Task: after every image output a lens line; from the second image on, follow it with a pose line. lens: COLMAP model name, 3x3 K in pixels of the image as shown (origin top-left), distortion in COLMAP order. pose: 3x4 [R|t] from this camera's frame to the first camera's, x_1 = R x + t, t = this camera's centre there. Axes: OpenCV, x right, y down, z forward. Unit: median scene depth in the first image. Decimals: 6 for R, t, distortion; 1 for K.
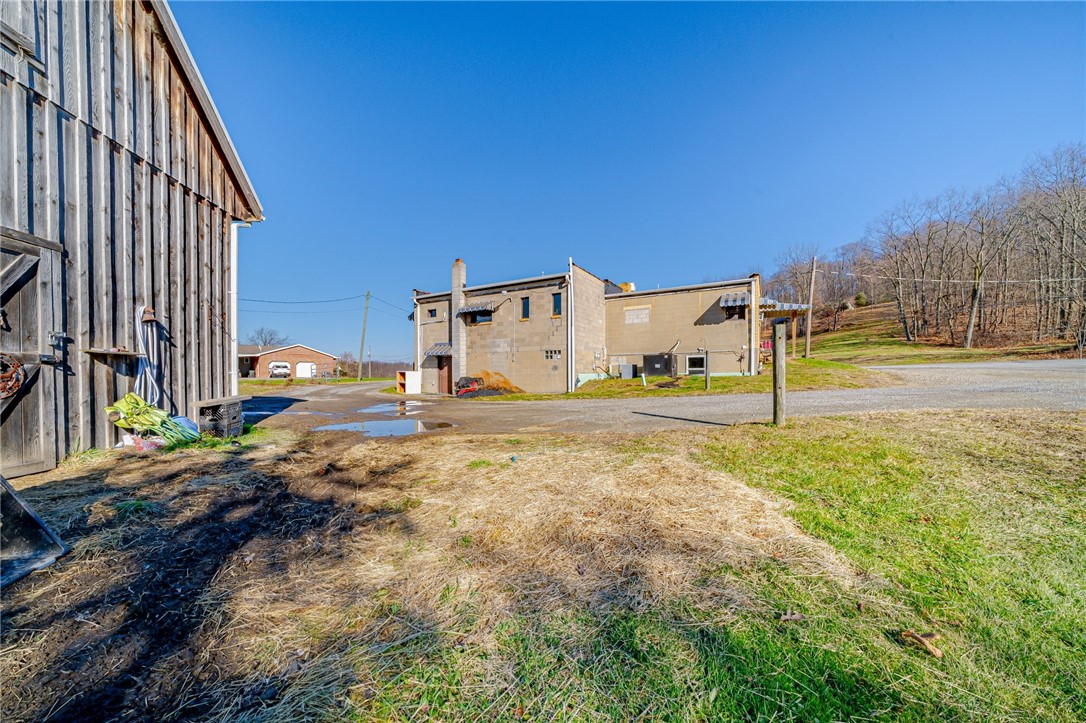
lens RADIAL K [[381.5, 0, 544.5], [0, 381.5, 371.5], [0, 0, 1]] dist [-0.002924, 0.000172]
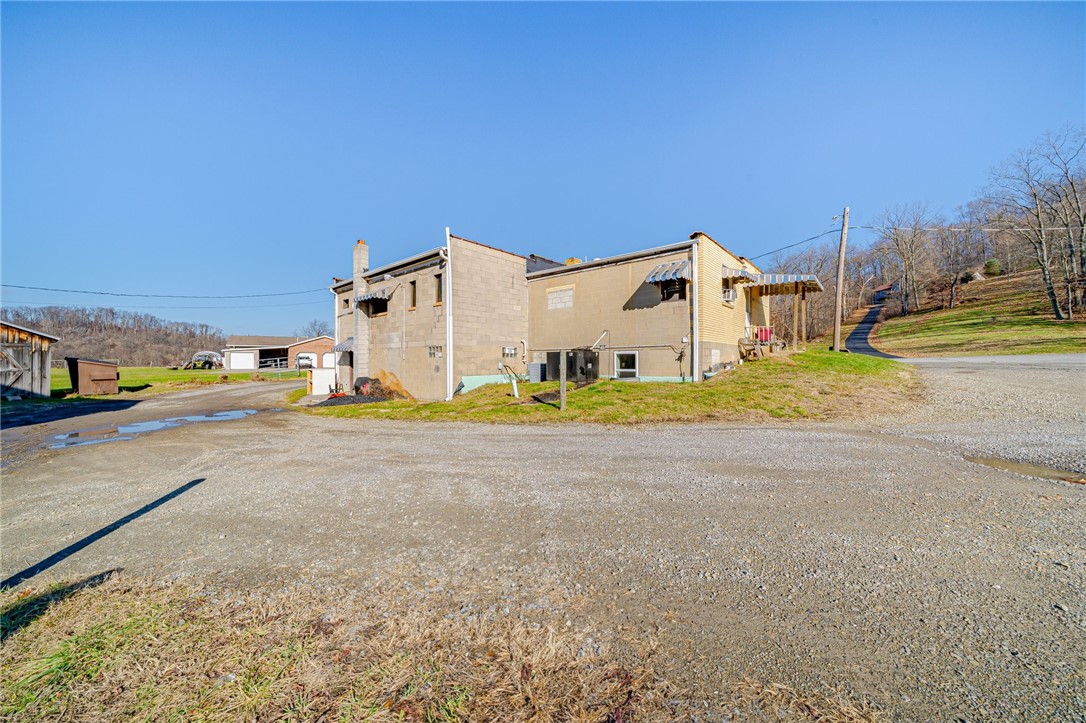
lens RADIAL K [[381.5, 0, 541.7], [0, 381.5, 354.6], [0, 0, 1]] dist [-0.002924, 0.000172]
pose [[0.981009, -0.004038, -0.193922, 0.358080], [0.002876, 0.999976, -0.006272, -0.030323], [0.193943, 0.005595, 0.980997, 0.243067]]
